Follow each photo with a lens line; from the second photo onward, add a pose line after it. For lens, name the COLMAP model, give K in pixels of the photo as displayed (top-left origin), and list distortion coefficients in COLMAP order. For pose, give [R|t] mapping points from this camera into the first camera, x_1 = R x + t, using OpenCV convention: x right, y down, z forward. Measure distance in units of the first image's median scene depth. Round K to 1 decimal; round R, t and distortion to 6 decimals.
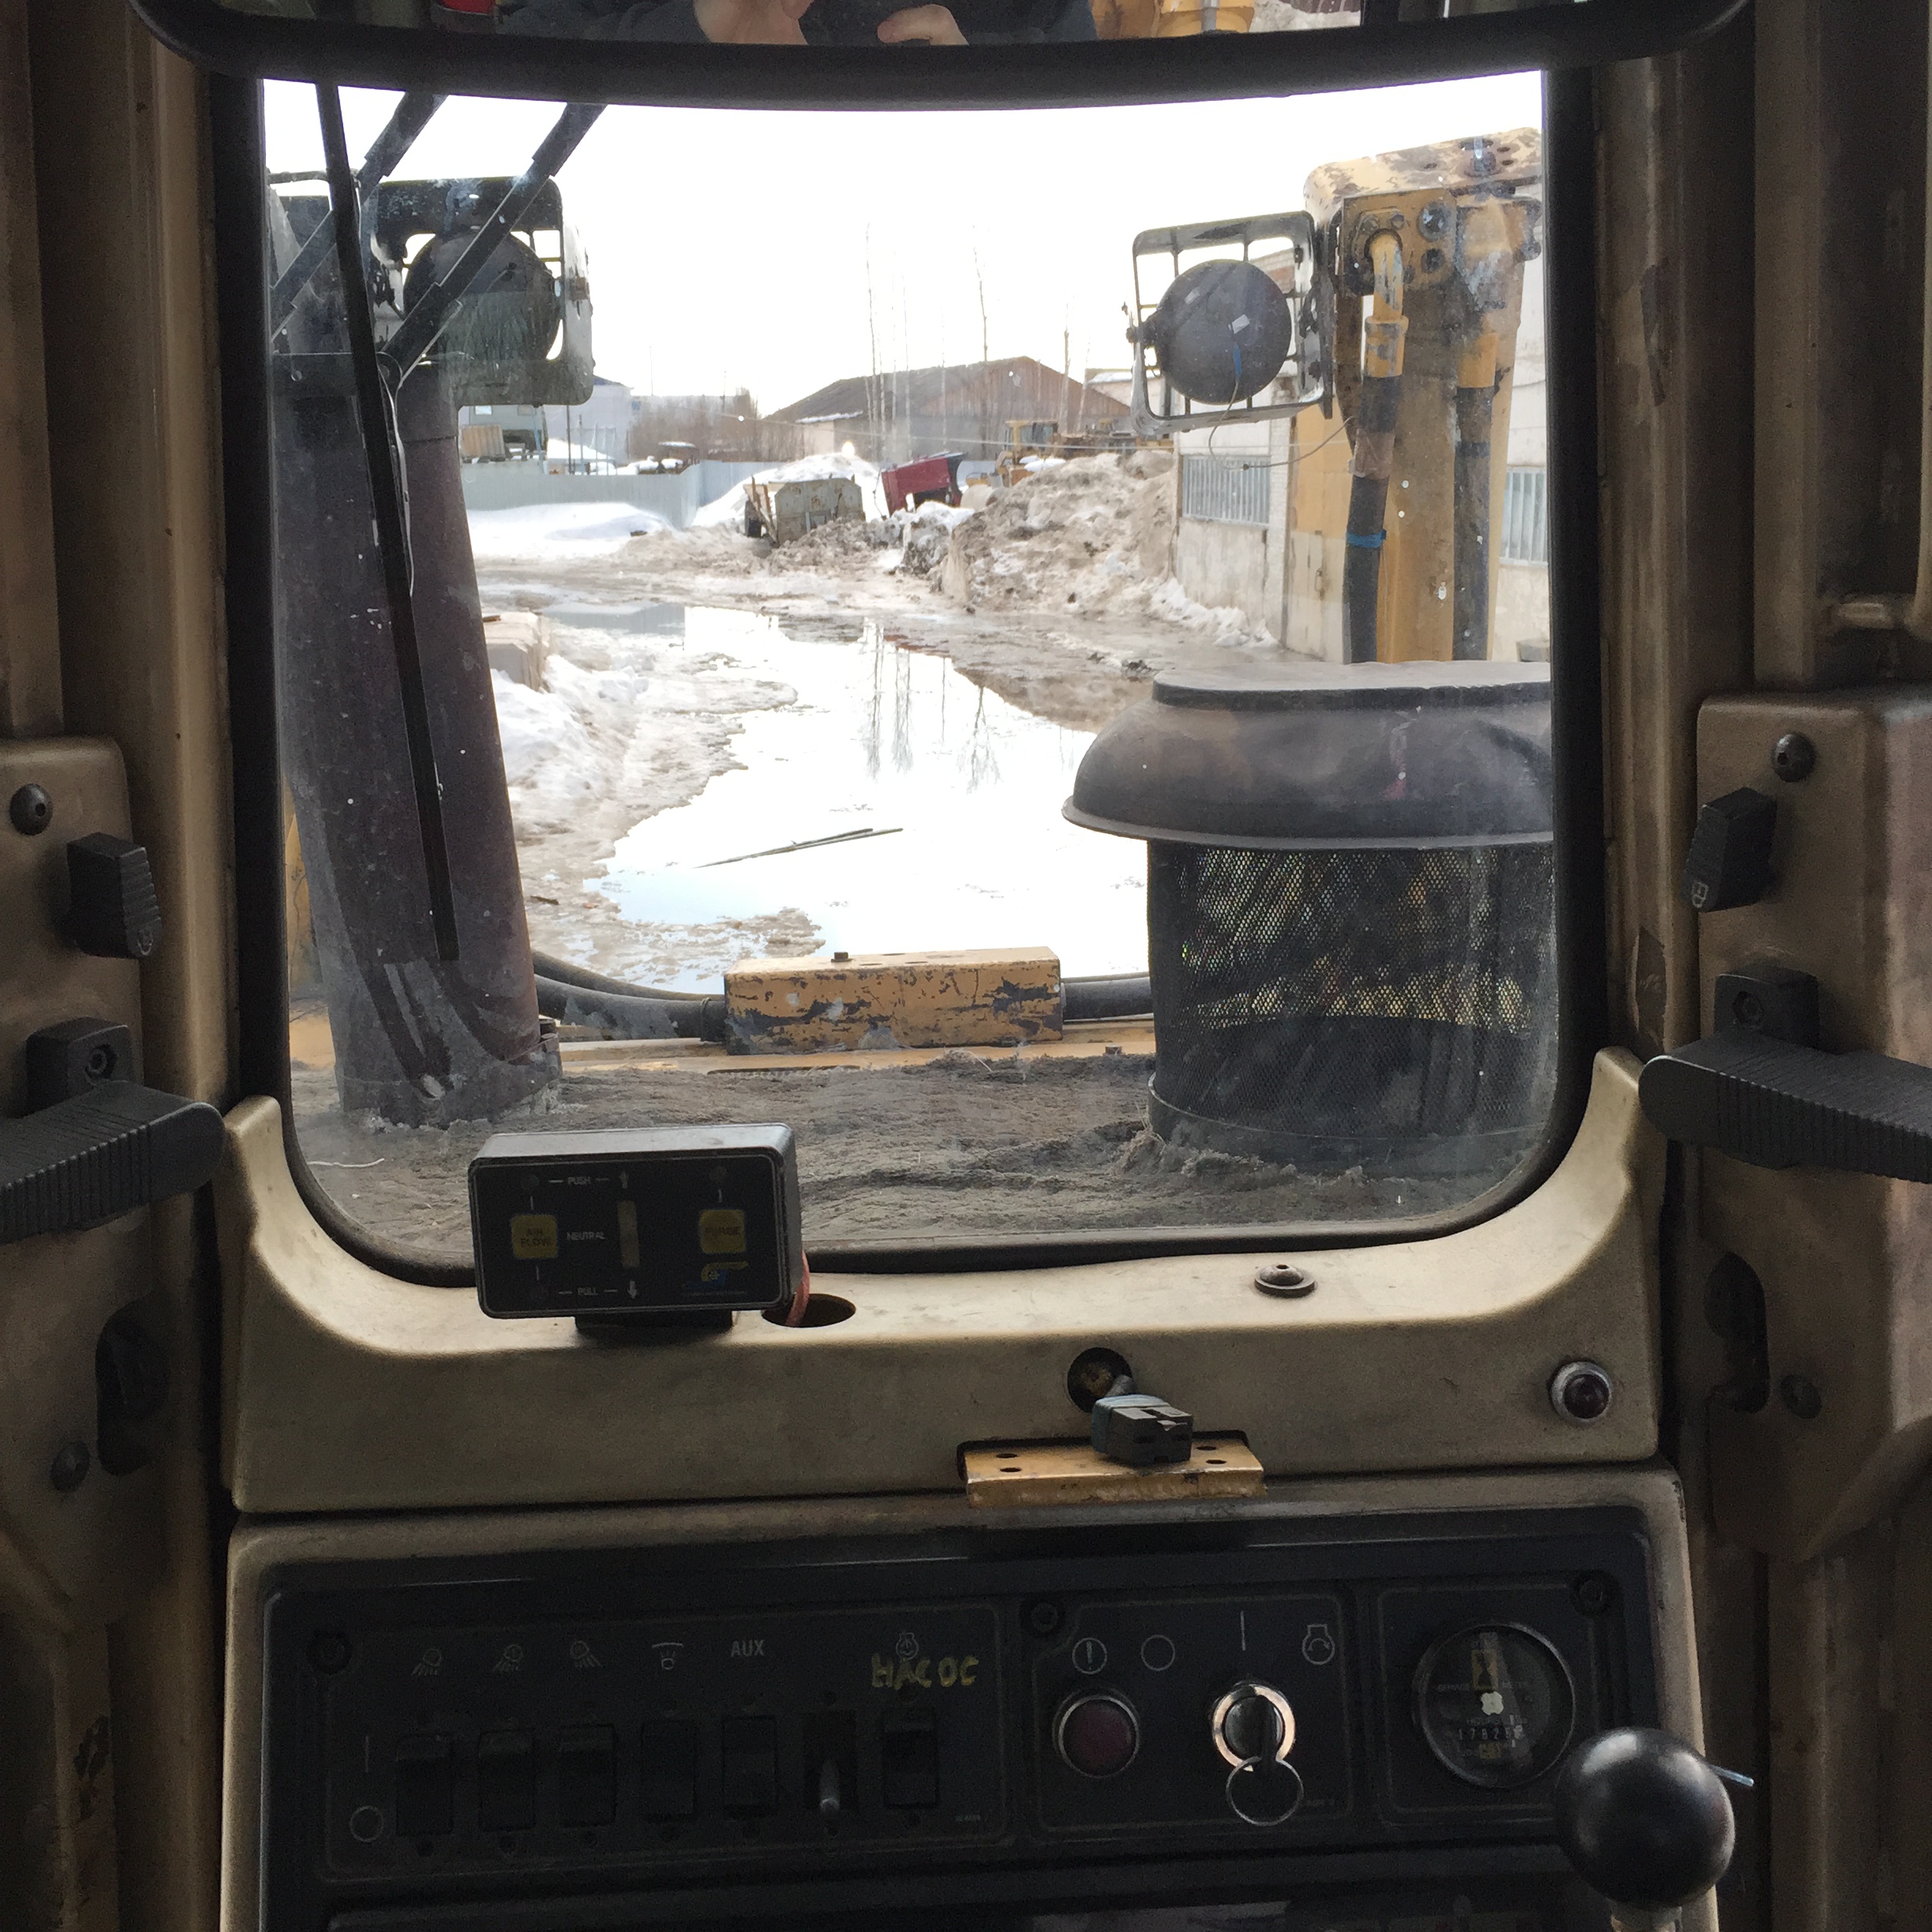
lens RADIAL K [[2194.5, 0, 966.0], [0, 2194.5, 967.3], [0, 0, 1]] dist [0.084498, -0.102520]
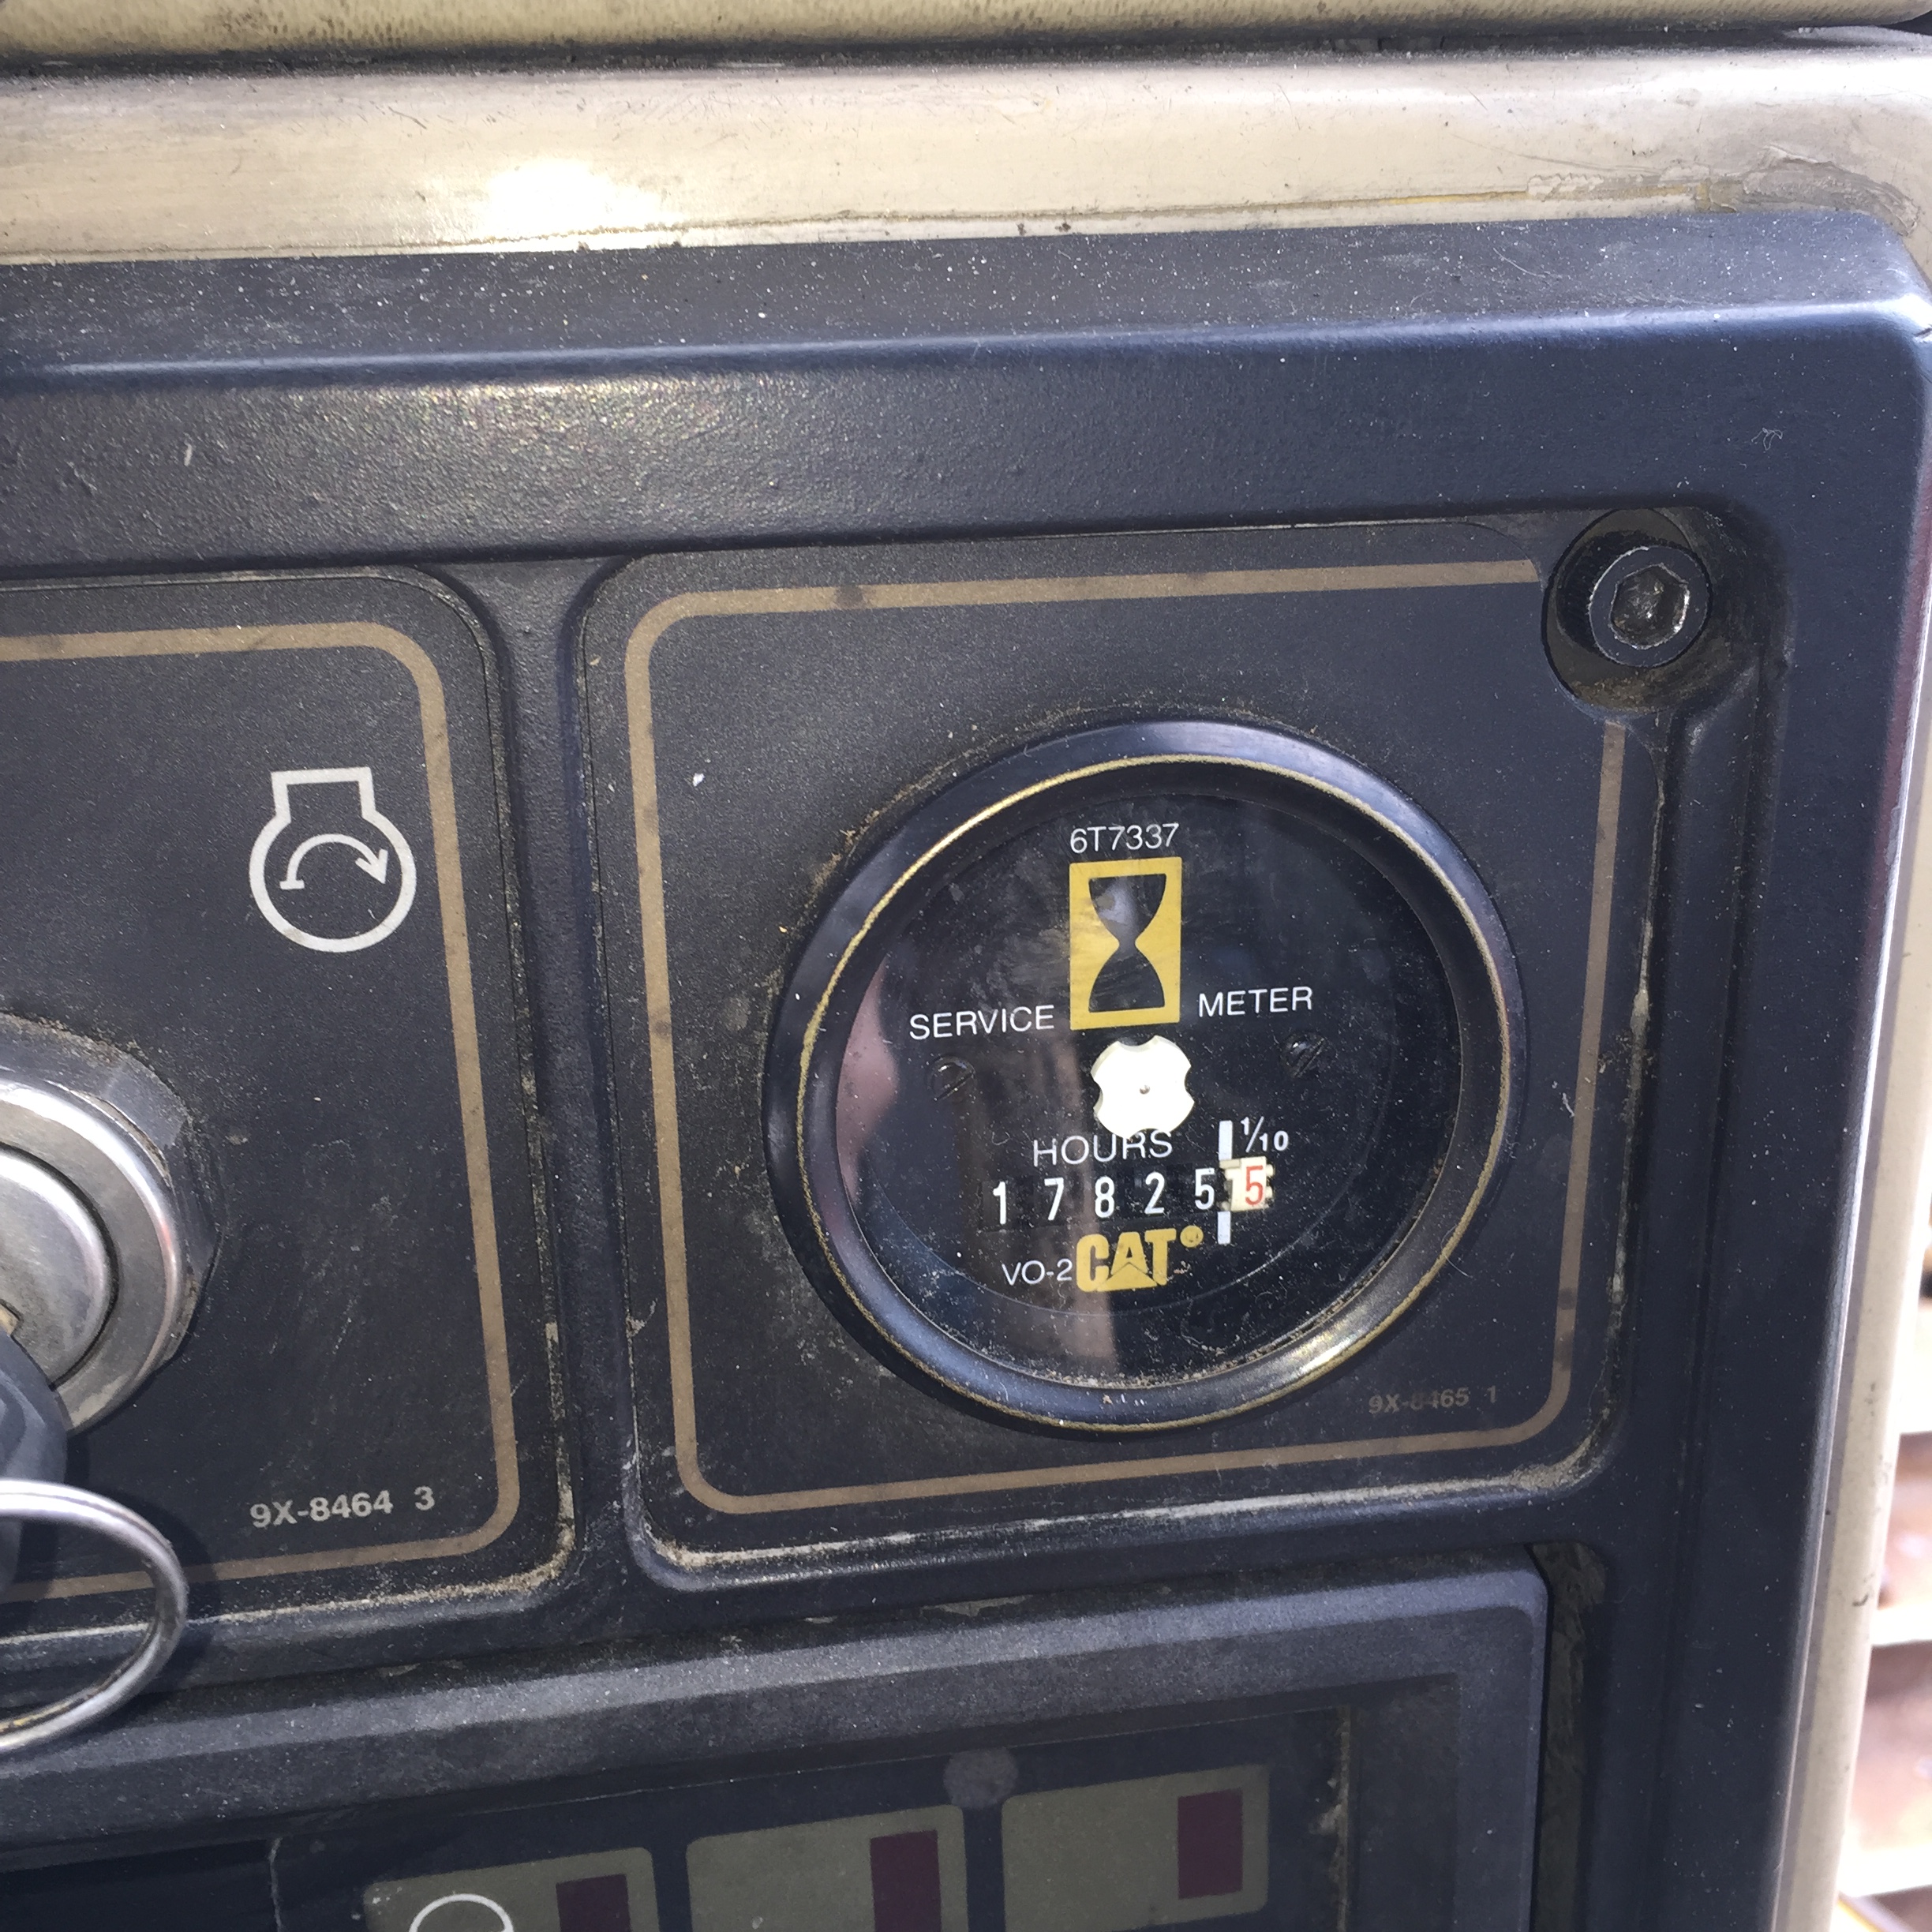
lens RADIAL K [[2204.3, 0, 964.9], [0, 2204.3, 974.9], [0, 0, 1]] dist [0.069232, -0.039465]
pose [[0.995049, -0.019518, 0.097449, 0.194558], [-0.024485, 0.902155, 0.430716, 0.222378], [-0.096321, -0.430970, 0.897211, 0.794359]]
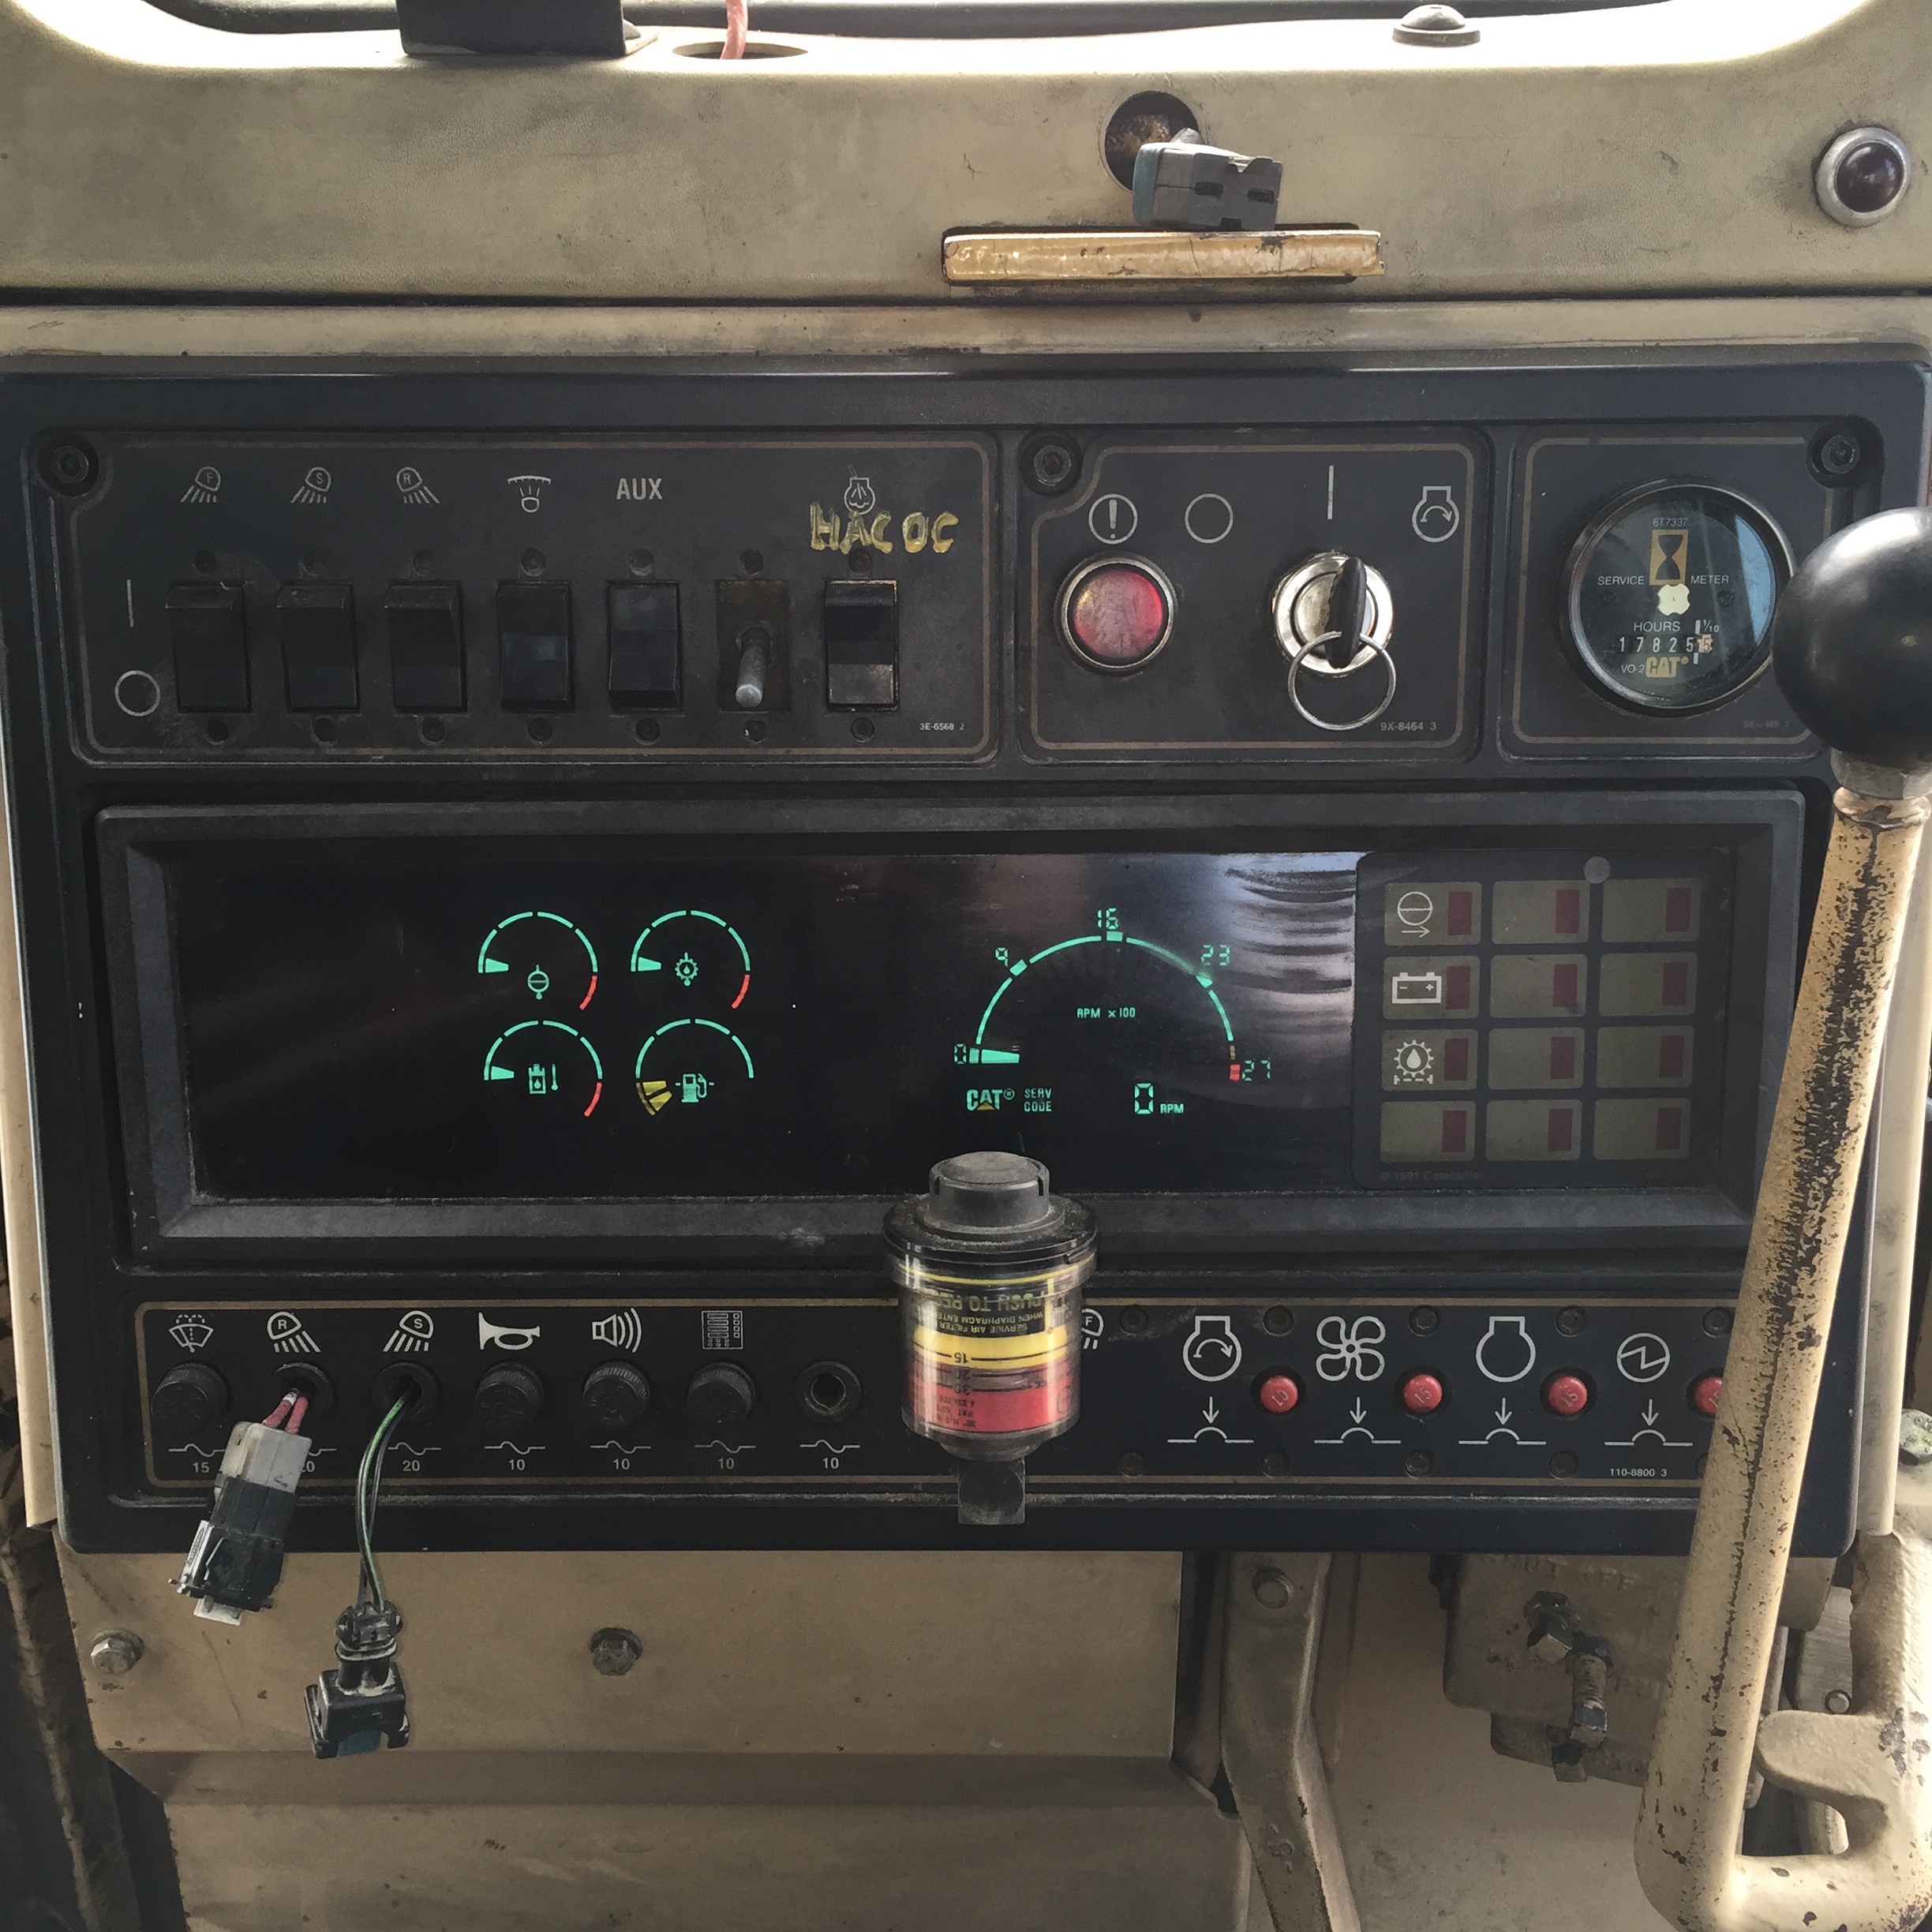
lens RADIAL K [[2191.1, 0, 969.3], [0, 2191.1, 968.3], [0, 0, 1]] dist [0.086010, -0.101715]
pose [[0.997822, 0.042208, -0.050699, 0.050734], [-0.025422, 0.955197, 0.294875, 0.236472], [0.060874, -0.292944, 0.954190, 0.265965]]
